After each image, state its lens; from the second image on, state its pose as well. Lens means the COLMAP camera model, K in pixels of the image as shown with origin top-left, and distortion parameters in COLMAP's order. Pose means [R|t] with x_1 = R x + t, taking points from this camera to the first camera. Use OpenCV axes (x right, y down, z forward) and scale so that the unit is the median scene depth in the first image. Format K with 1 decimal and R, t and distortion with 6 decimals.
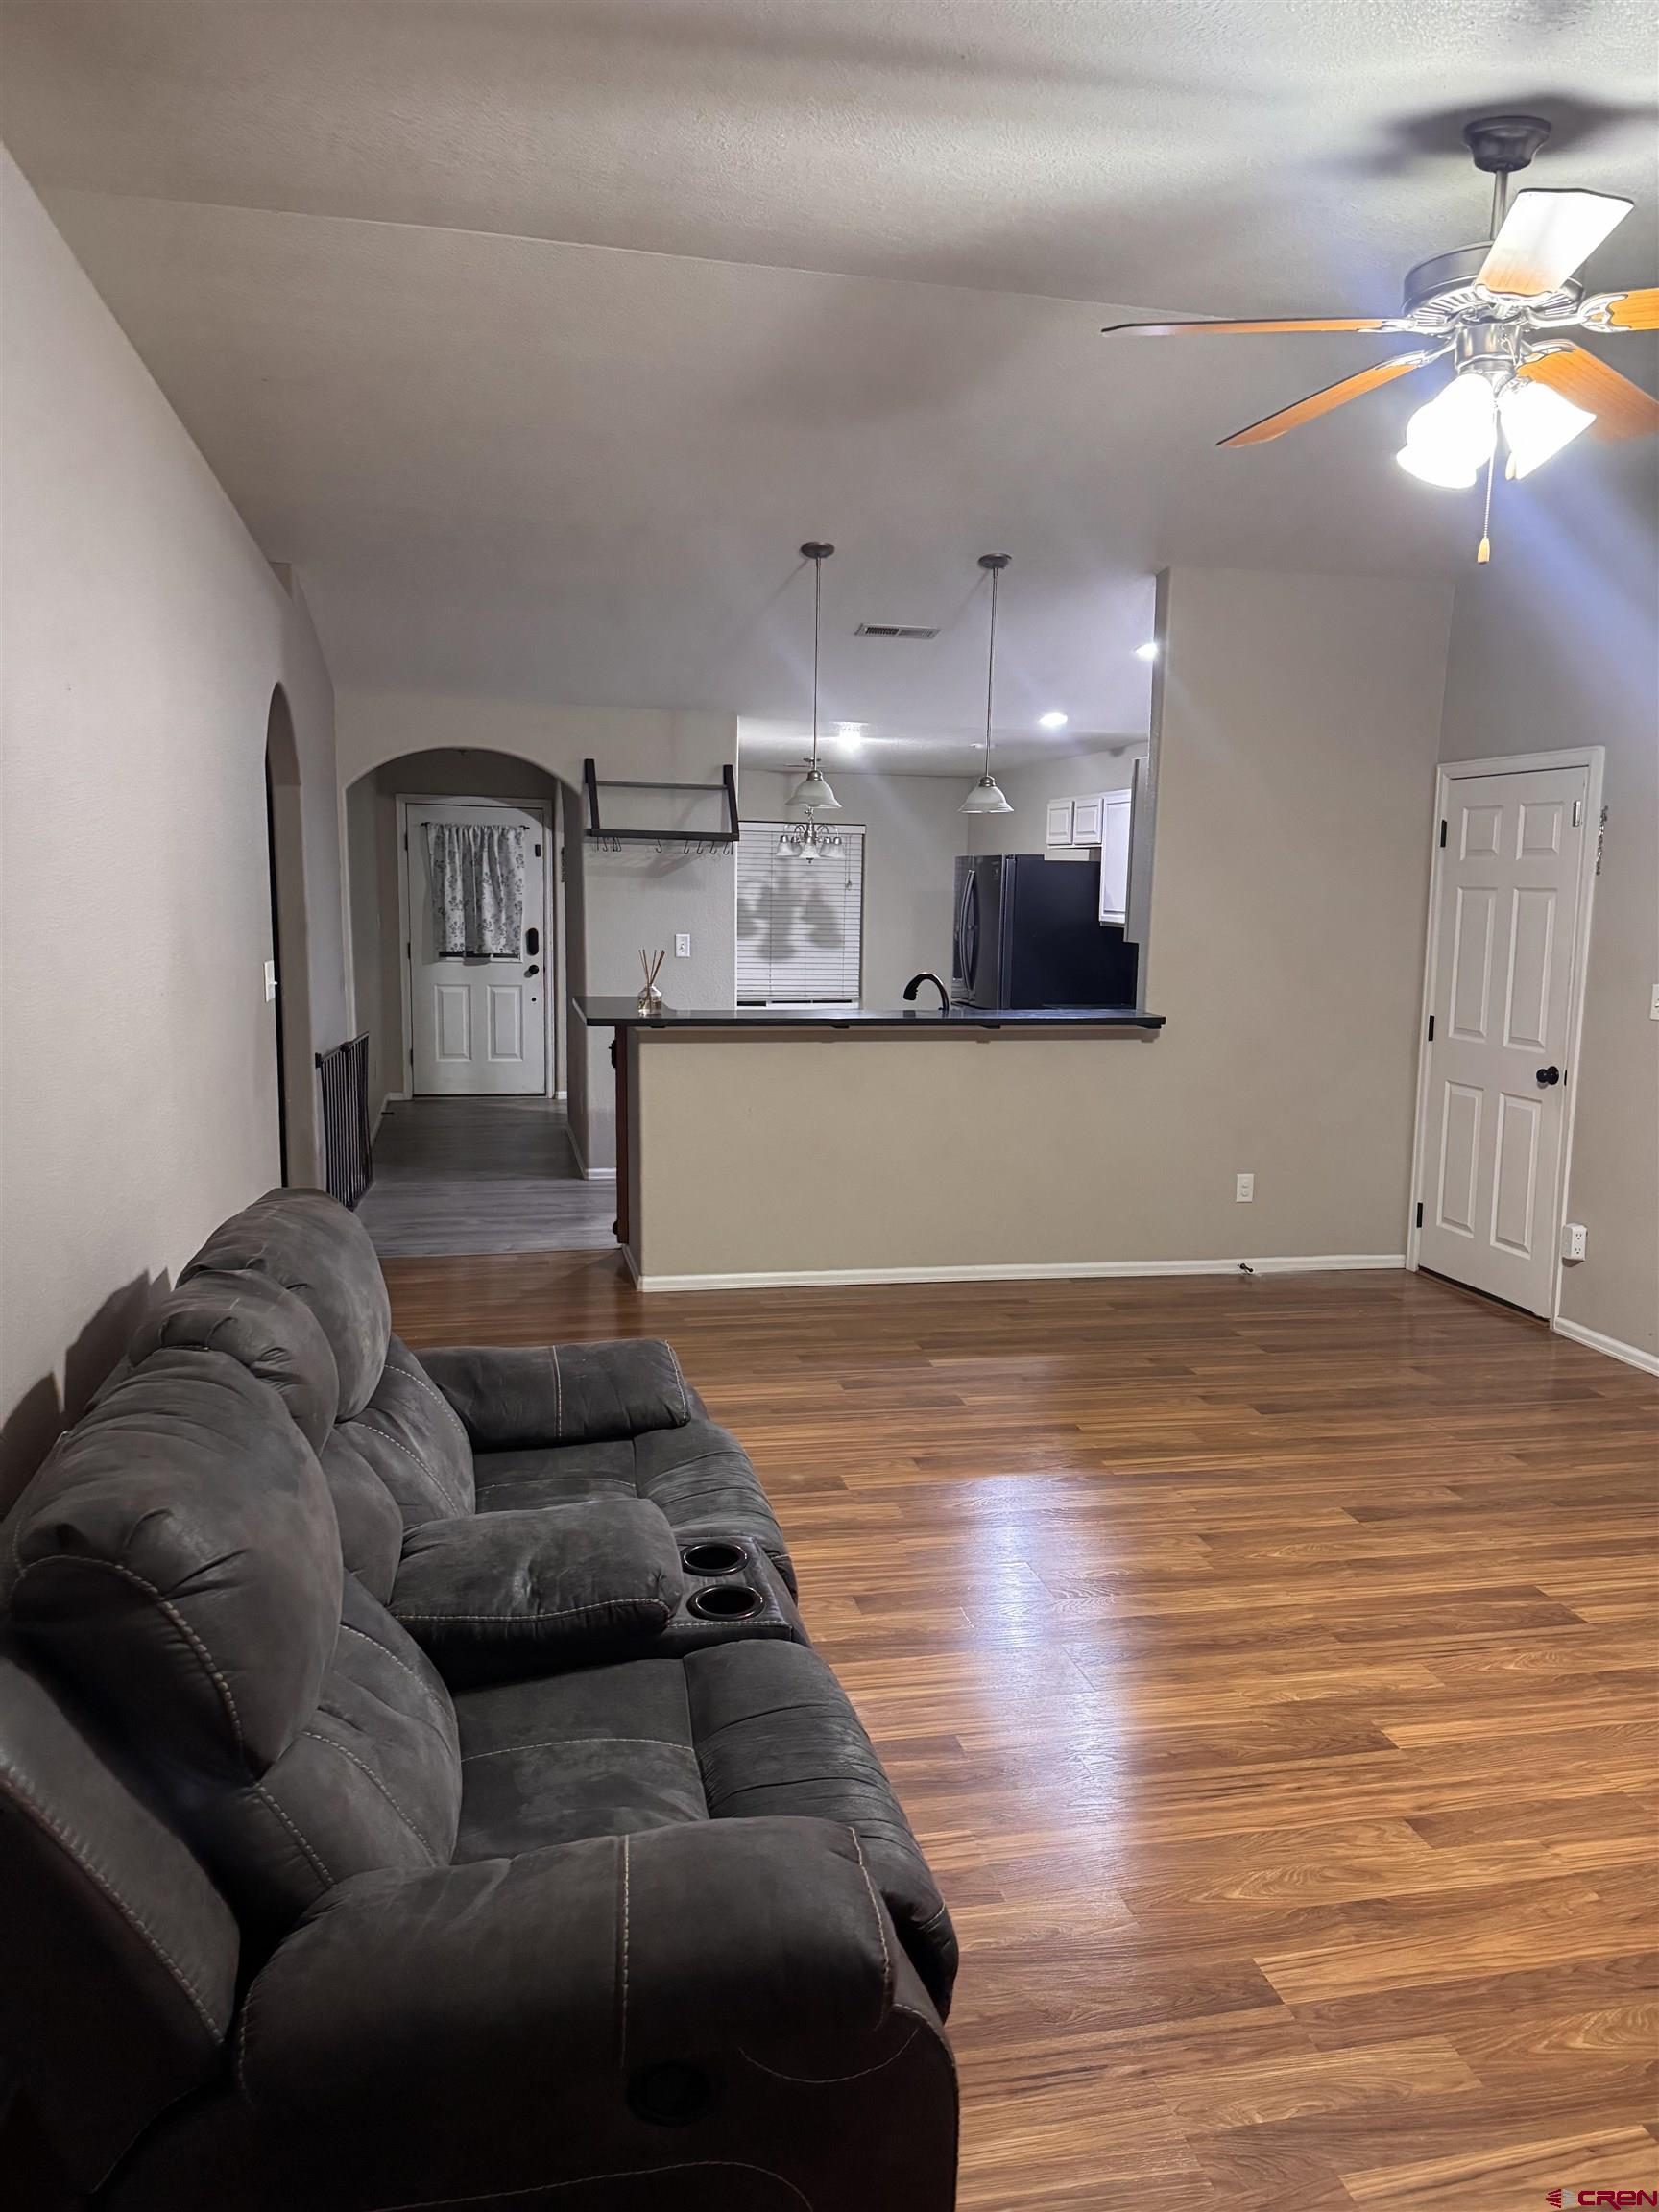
lens RADIAL K [[1529.8, 0, 829.5], [0, 1529.8, 1106.0], [0, 0, 1]] dist [0.094634, -0.162499]
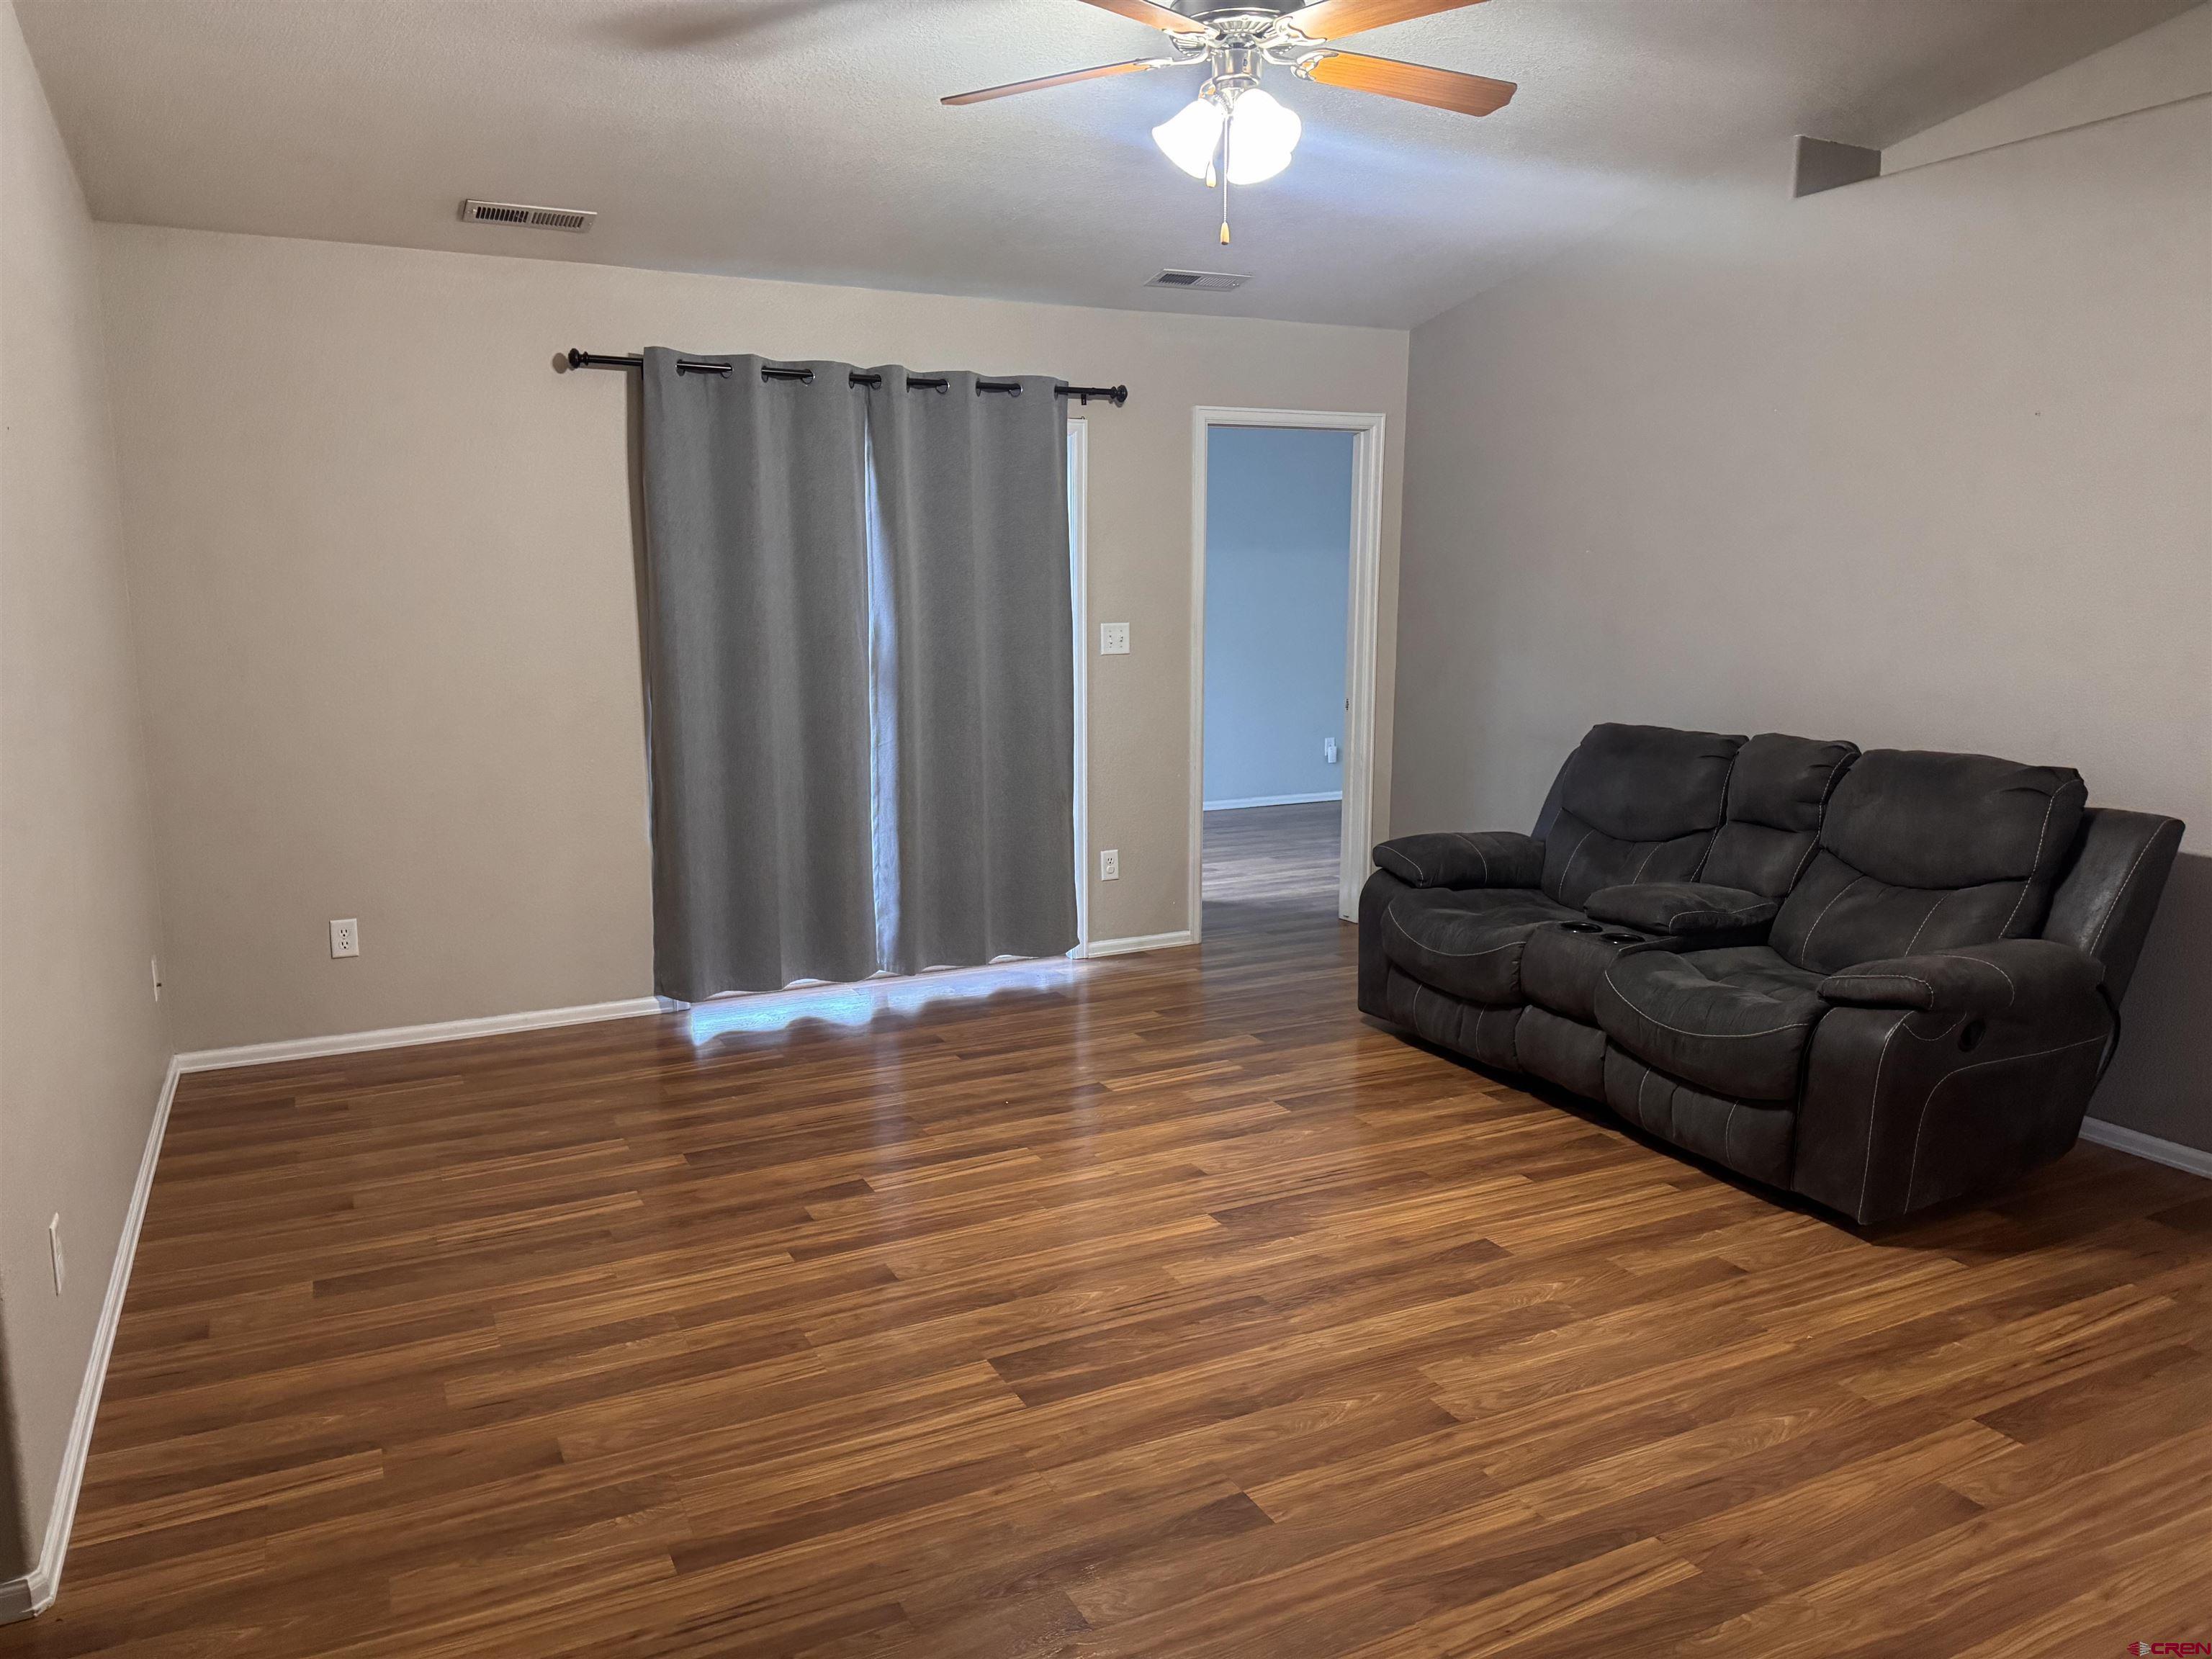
lens RADIAL K [[1529.8, 0, 1090.3], [0, 1529.8, 834.4], [0, 0, 1]] dist [0.094634, -0.162499]
pose [[-0.971565, 0.023202, -0.235631, 0.460151], [-0.049799, 0.952902, 0.299161, -0.147897], [0.231475, 0.302389, -0.924651, 1.255539]]
